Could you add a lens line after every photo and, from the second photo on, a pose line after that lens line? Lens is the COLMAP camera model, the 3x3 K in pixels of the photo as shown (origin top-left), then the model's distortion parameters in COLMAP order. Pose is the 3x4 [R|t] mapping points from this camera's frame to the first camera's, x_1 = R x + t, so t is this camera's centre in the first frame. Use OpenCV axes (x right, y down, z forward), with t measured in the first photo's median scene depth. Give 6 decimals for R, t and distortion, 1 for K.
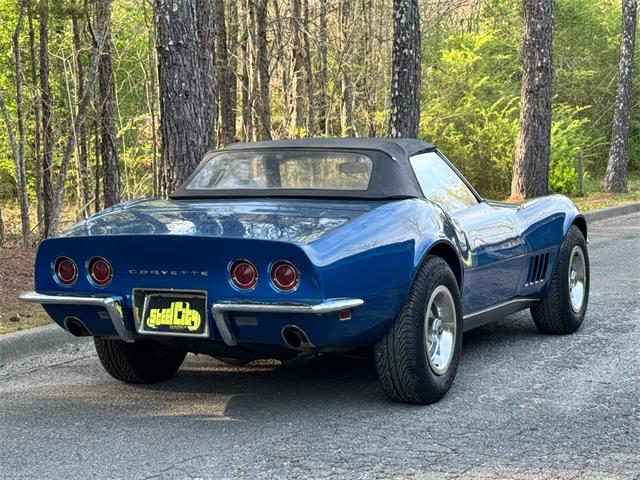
lens RADIAL K [[1191.6, 0, 321.0], [0, 1191.6, 239.6], [0, 0, 1]] dist [0.087773, -0.006328]
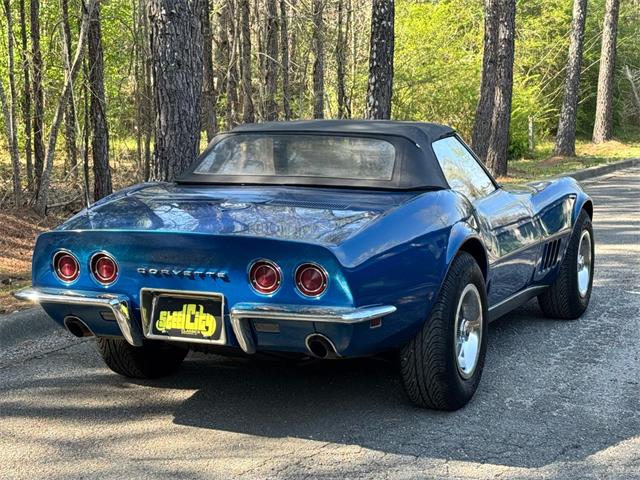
lens RADIAL K [[1099.2, 0, 322.0], [0, 1099.2, 241.5], [0, 0, 1]] dist [0.068914, 0.054835]
pose [[0.999516, 0.011786, 0.028789, -0.039372], [-0.012980, 0.999047, 0.041666, -0.028617], [-0.028270, -0.042020, 0.998717, 0.141478]]
